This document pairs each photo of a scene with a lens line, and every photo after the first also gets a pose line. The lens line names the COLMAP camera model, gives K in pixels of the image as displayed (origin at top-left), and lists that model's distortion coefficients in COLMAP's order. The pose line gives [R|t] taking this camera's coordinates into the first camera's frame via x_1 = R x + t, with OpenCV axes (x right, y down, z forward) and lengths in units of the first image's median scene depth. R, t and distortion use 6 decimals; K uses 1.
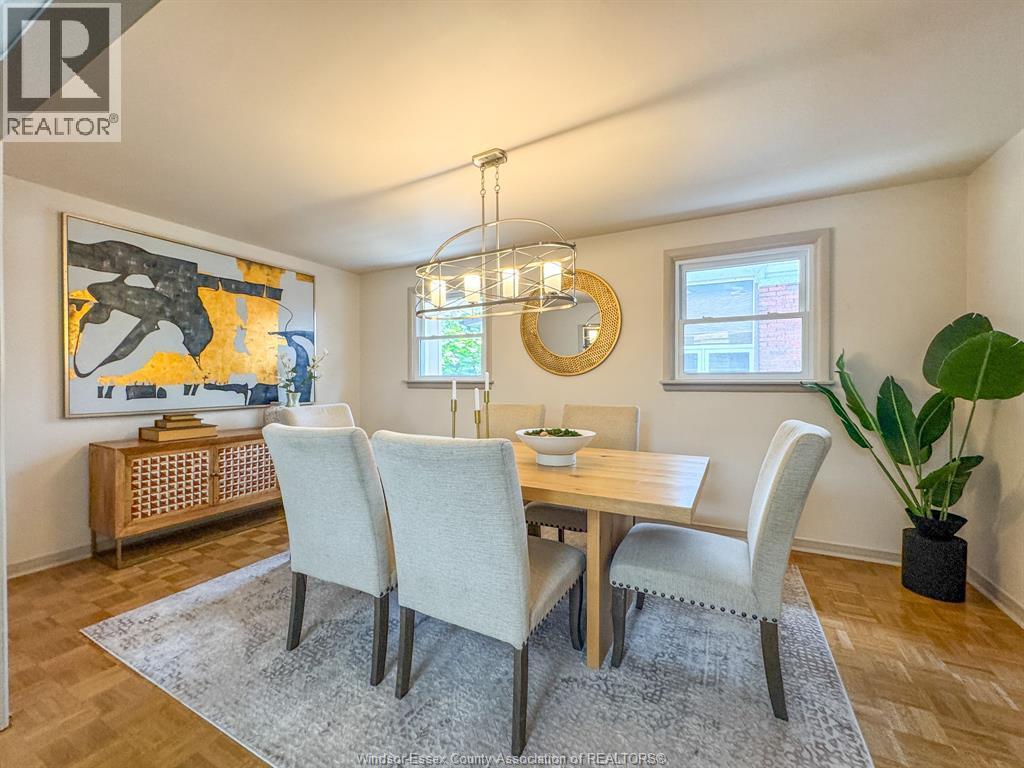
lens RADIAL K [[413.0, 0, 519.4], [0, 413.0, 384.1], [0, 0, 1]] dist [-0.002120, 0.000505]
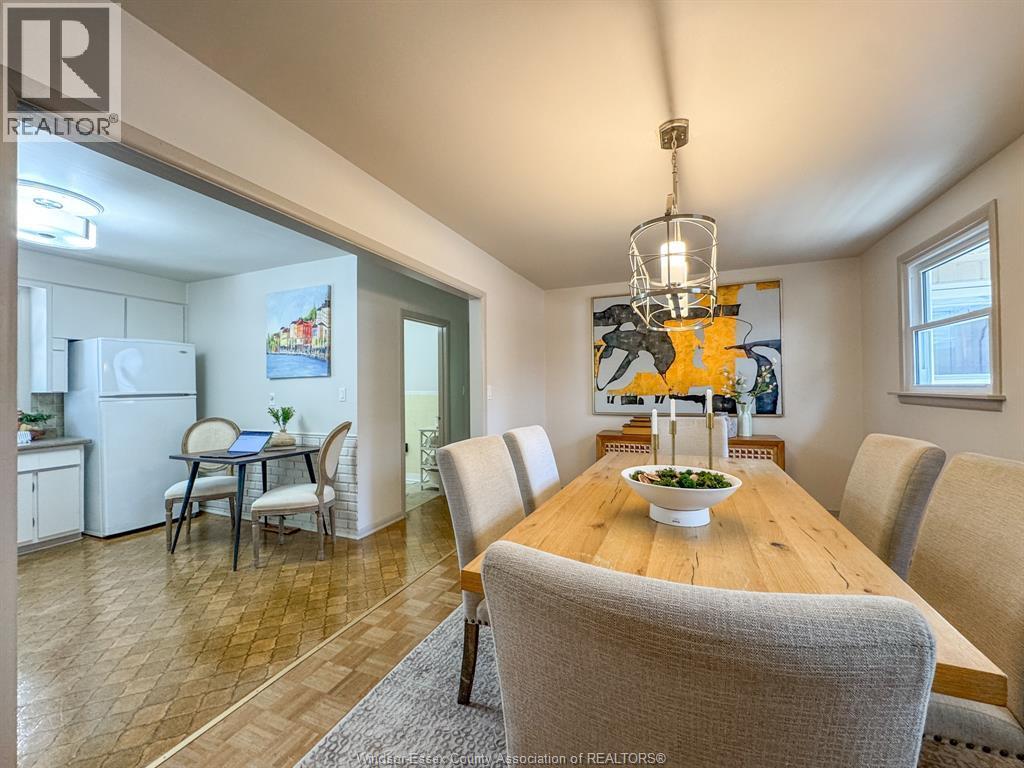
lens RADIAL K [[413.0, 0, 492.0], [0, 413.0, 390.1], [0, 0, 1]] dist [-0.002120, 0.000505]
pose [[0.054867, 0.004231, -0.998485, 0.582757], [0.001325, 0.999990, 0.004310, -0.025606], [0.998493, -0.001559, 0.054860, 0.439195]]
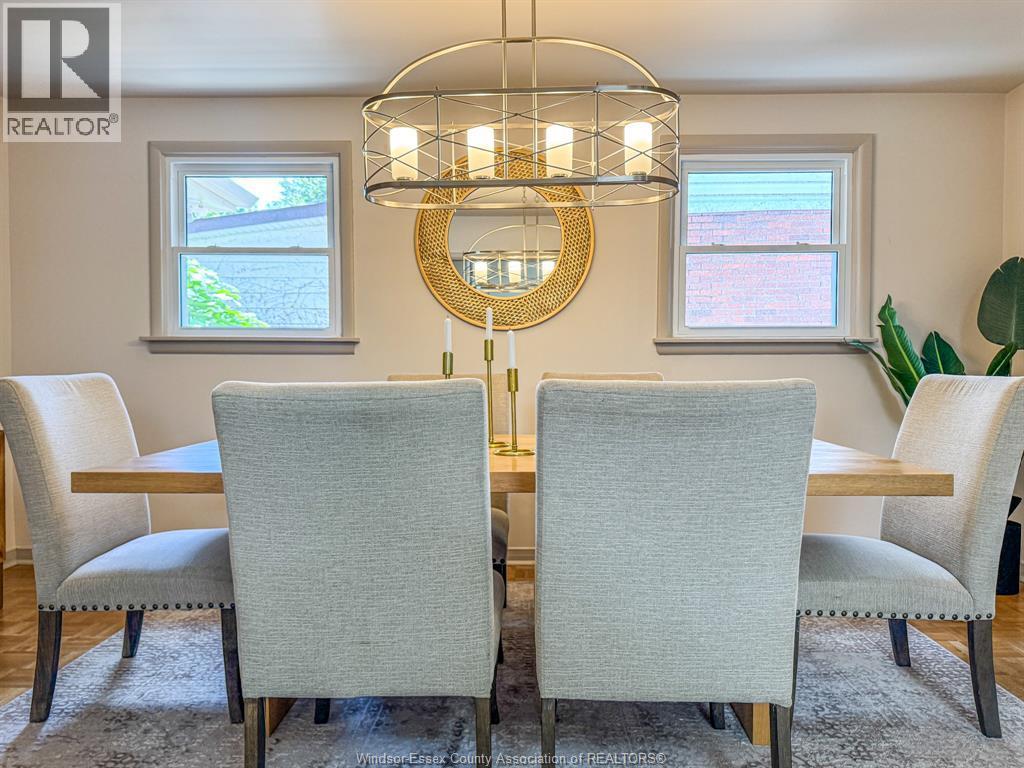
lens RADIAL K [[736.6, 0, 520.2], [0, 736.6, 390.2], [0, 0, 1]] dist [0.029076, -0.031731]
pose [[0.893007, -0.013433, 0.449842, -0.425394], [0.004055, 0.999754, 0.021804, 0.054693], [-0.450024, -0.017647, 0.892842, 0.072449]]
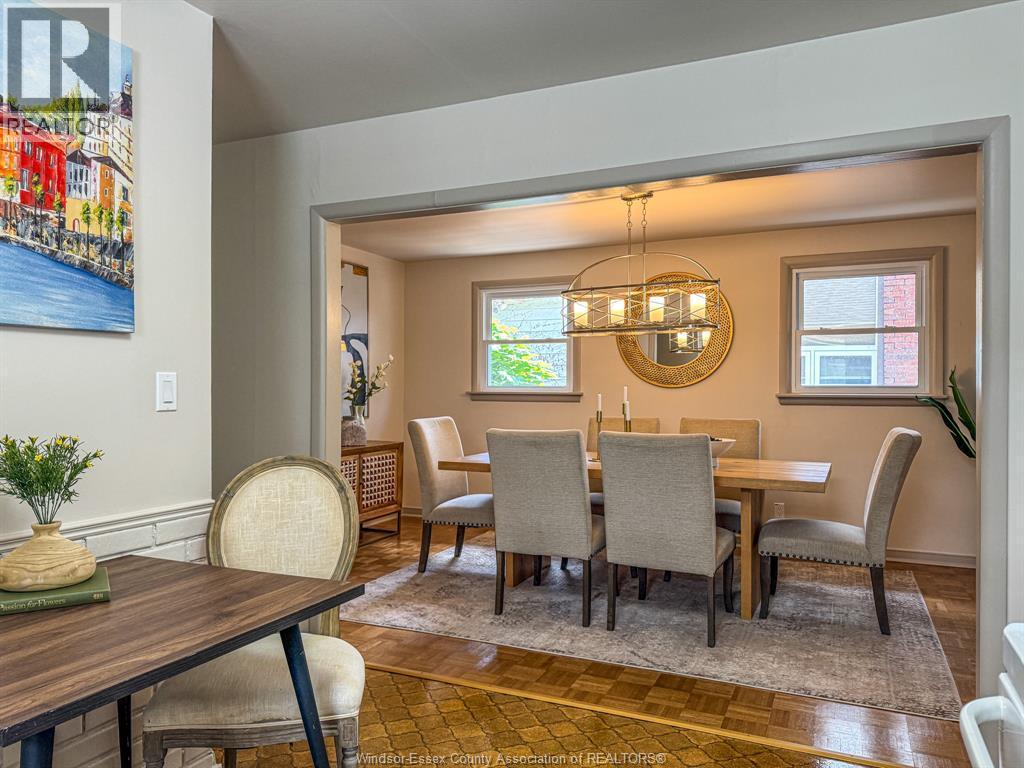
lens RADIAL K [[736.6, 0, 514.6], [0, 736.6, 386.9], [0, 0, 1]] dist [0.029076, -0.031731]
pose [[0.998604, 0.004293, 0.052641, -0.405032], [-0.003782, 0.999945, -0.009806, -0.006271], [-0.052680, 0.009593, 0.998565, -0.773301]]
